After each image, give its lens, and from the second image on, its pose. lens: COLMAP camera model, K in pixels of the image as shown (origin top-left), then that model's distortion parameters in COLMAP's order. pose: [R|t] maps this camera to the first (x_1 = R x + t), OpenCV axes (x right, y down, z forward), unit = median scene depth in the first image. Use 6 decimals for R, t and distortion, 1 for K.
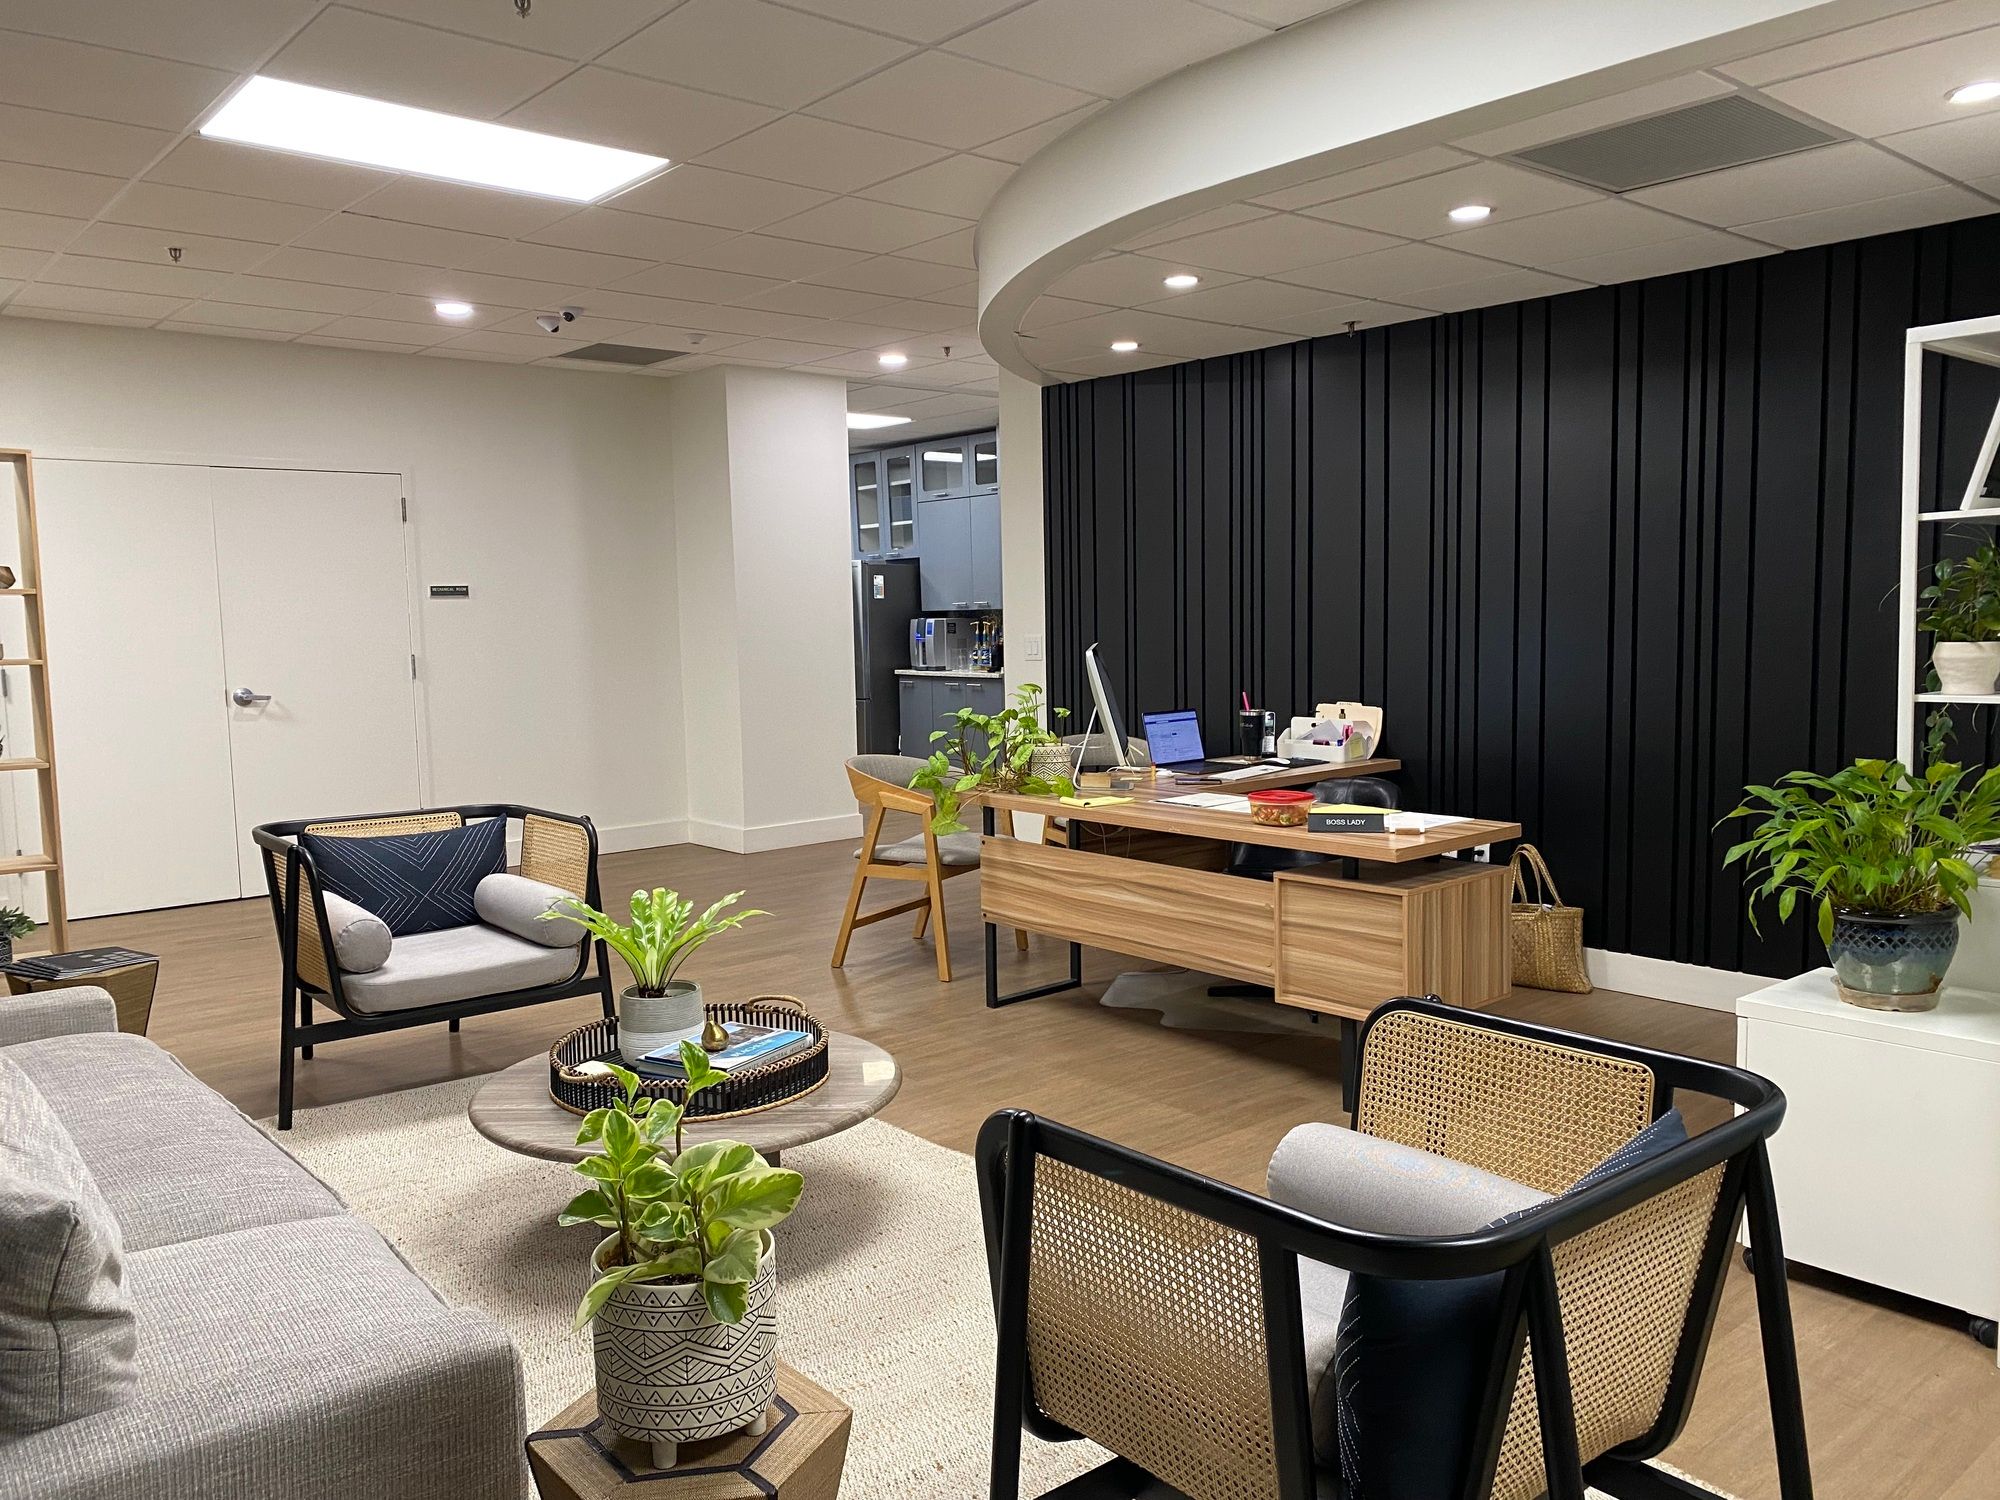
lens RADIAL K [[1527.0, 0, 1003.6], [0, 1527.0, 757.8], [0, 0, 1]] dist [0.057222, -0.011740]
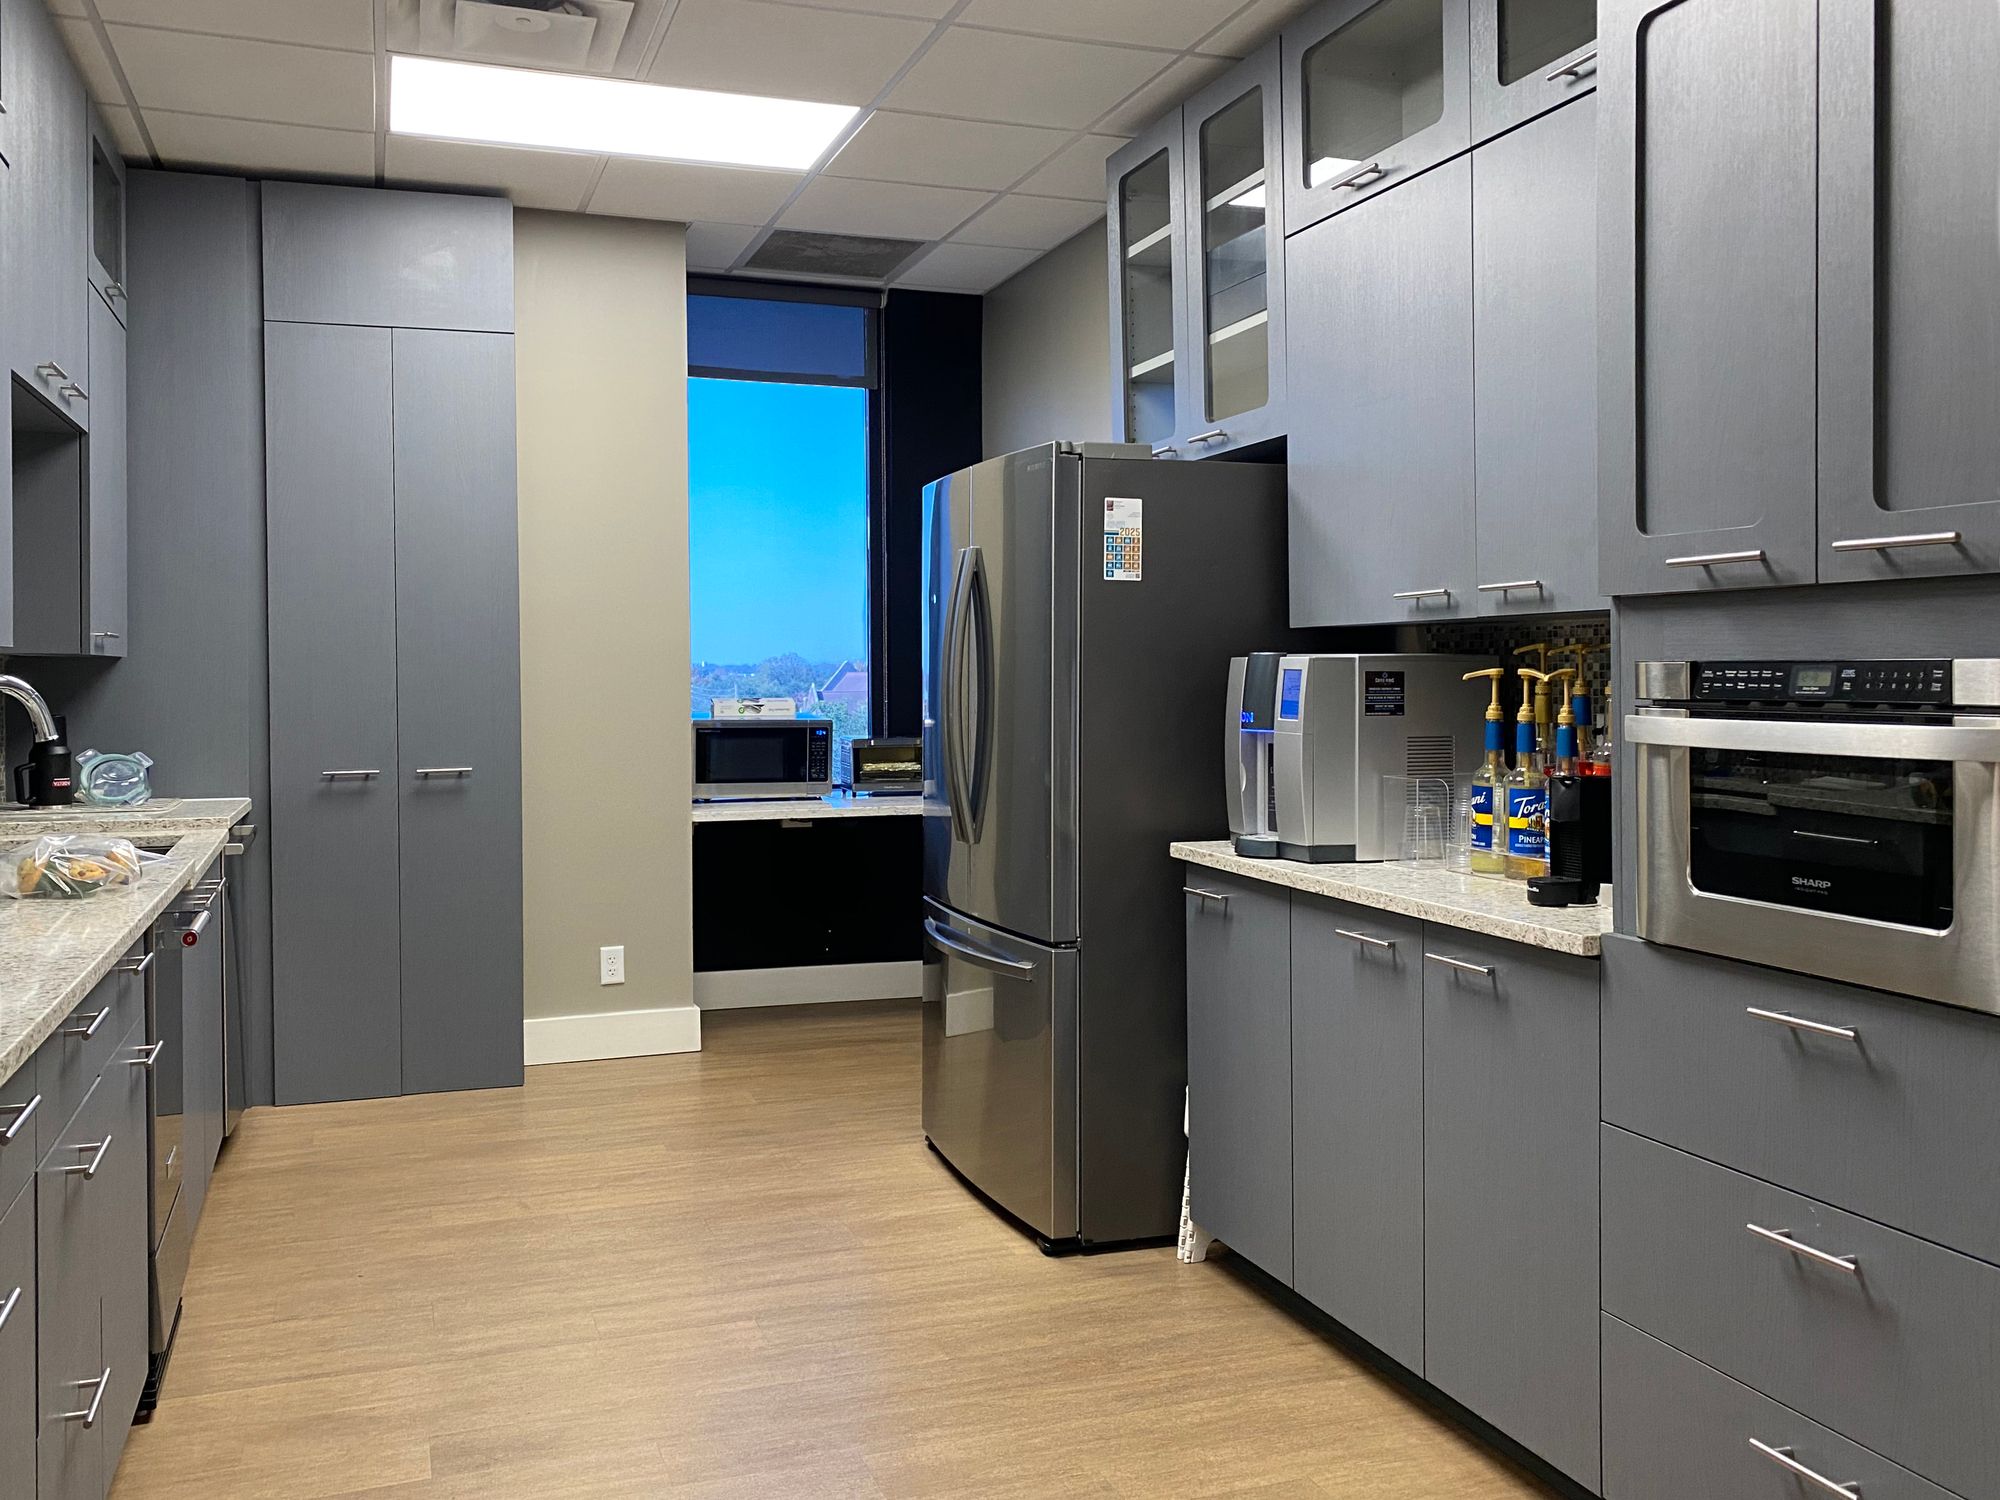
lens RADIAL K [[1527.0, 0, 994.9], [0, 1527.0, 745.5], [0, 0, 1]] dist [0.057222, -0.011740]
pose [[0.942054, 0.028005, -0.334291, -0.009975], [-0.039487, 0.998839, -0.027602, -0.066496], [0.333130, 0.039203, 0.942066, 0.739448]]
